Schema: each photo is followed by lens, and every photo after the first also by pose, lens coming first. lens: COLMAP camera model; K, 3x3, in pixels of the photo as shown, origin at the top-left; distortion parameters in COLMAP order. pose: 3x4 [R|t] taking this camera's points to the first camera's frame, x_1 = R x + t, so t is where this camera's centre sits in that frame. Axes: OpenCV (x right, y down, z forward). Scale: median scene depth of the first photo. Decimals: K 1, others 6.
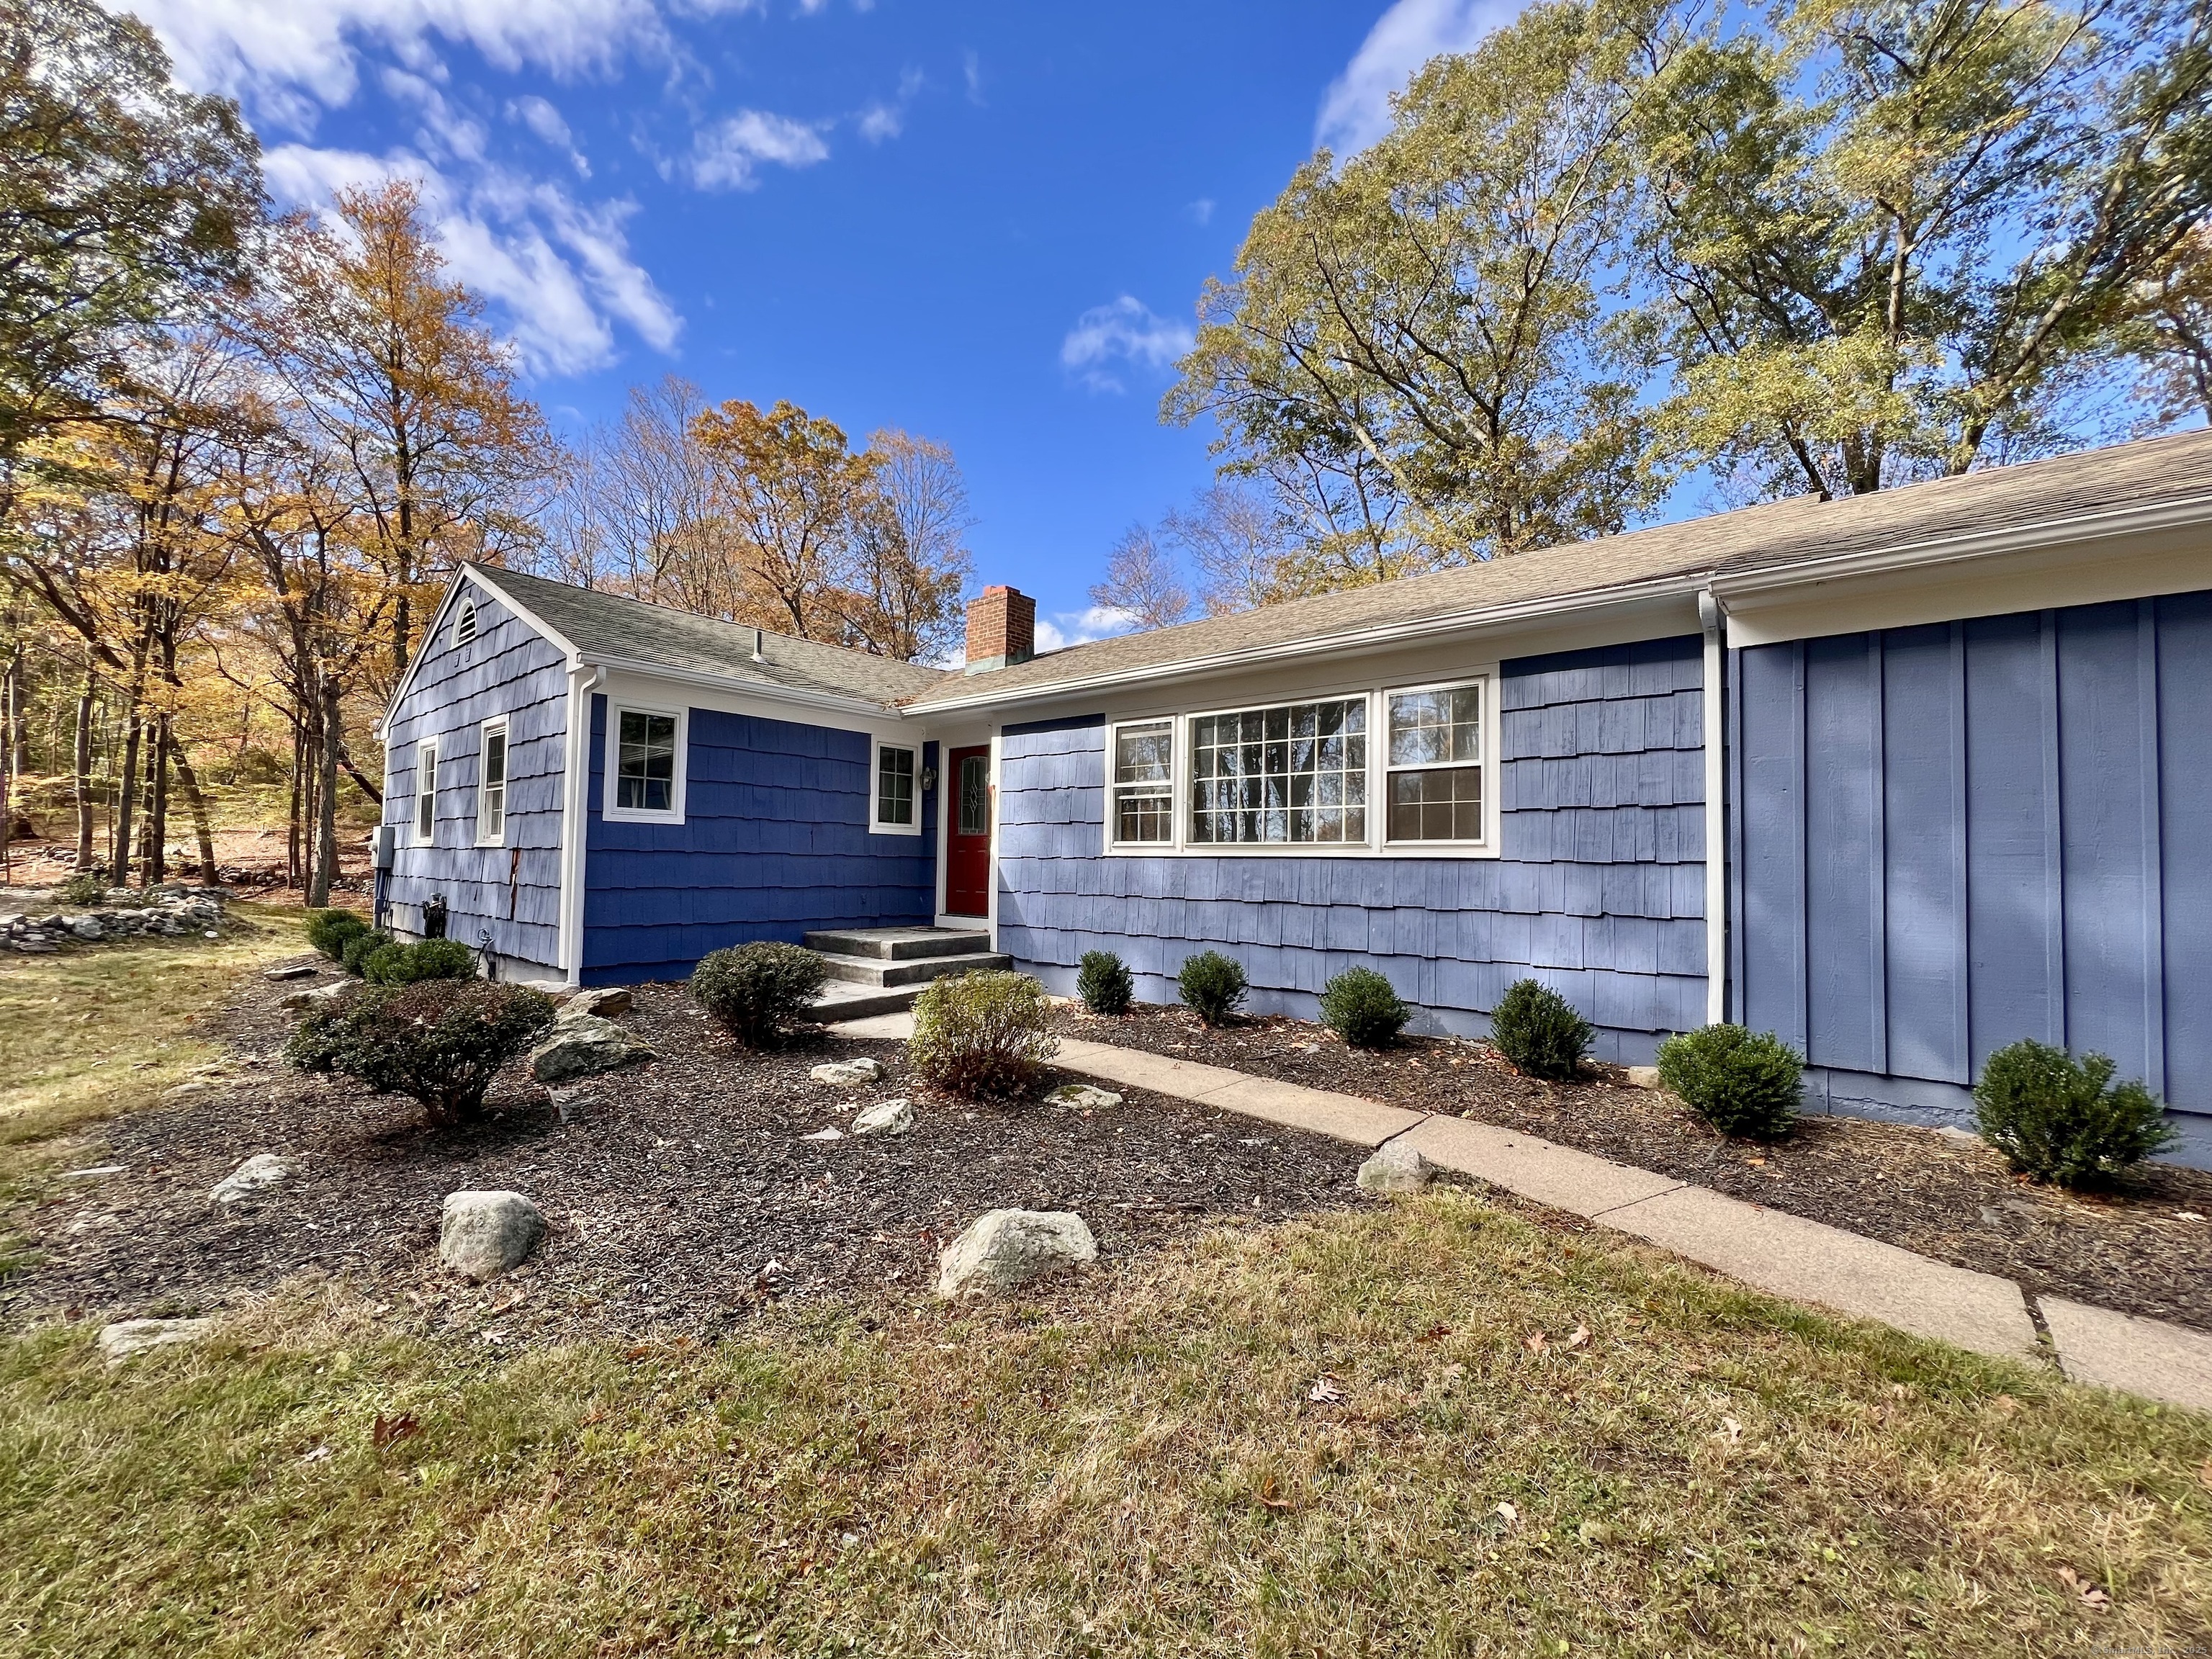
lens RADIAL K [[891.8, 0, 1127.6], [0, 891.8, 840.1], [0, 0, 1]] dist [-0.003004, -0.000393]
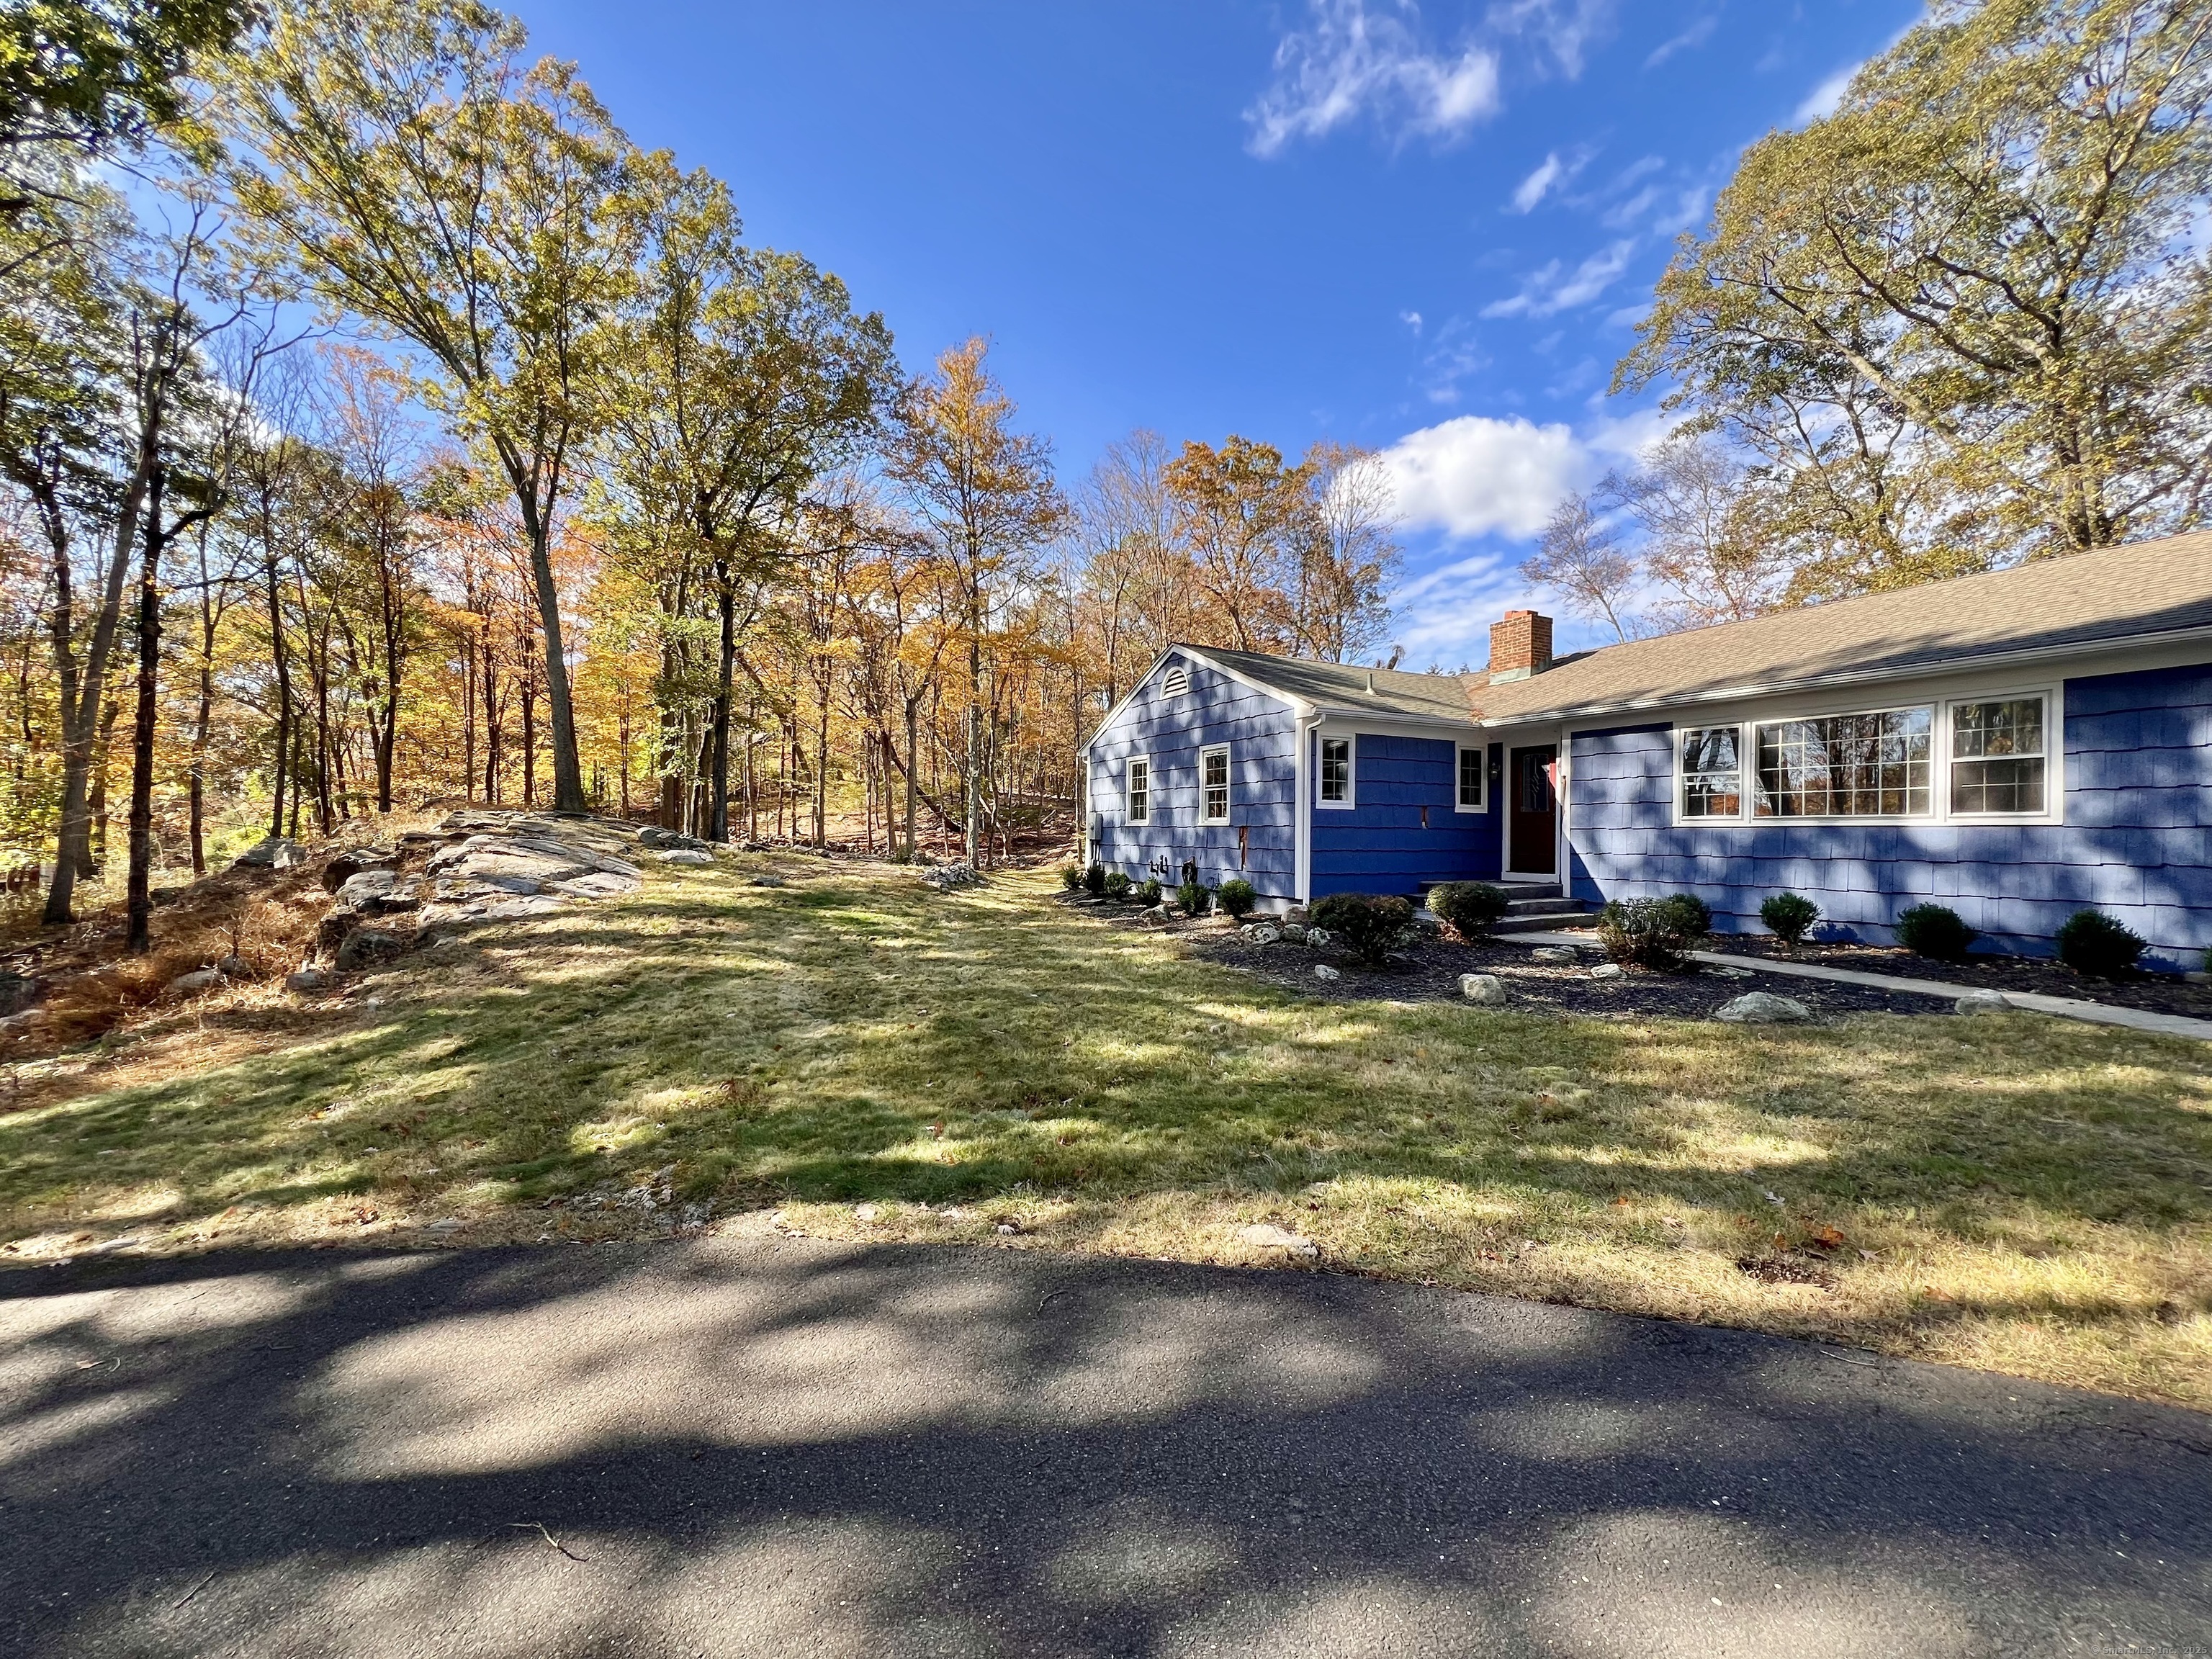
lens RADIAL K [[891.8, 0, 1114.6], [0, 891.8, 847.6], [0, 0, 1]] dist [-0.003004, -0.000393]
pose [[0.914731, -0.000046, -0.404063, -0.203583], [0.015357, 0.999281, 0.034652, -0.008779], [0.403771, -0.037902, 0.914075, -0.471389]]
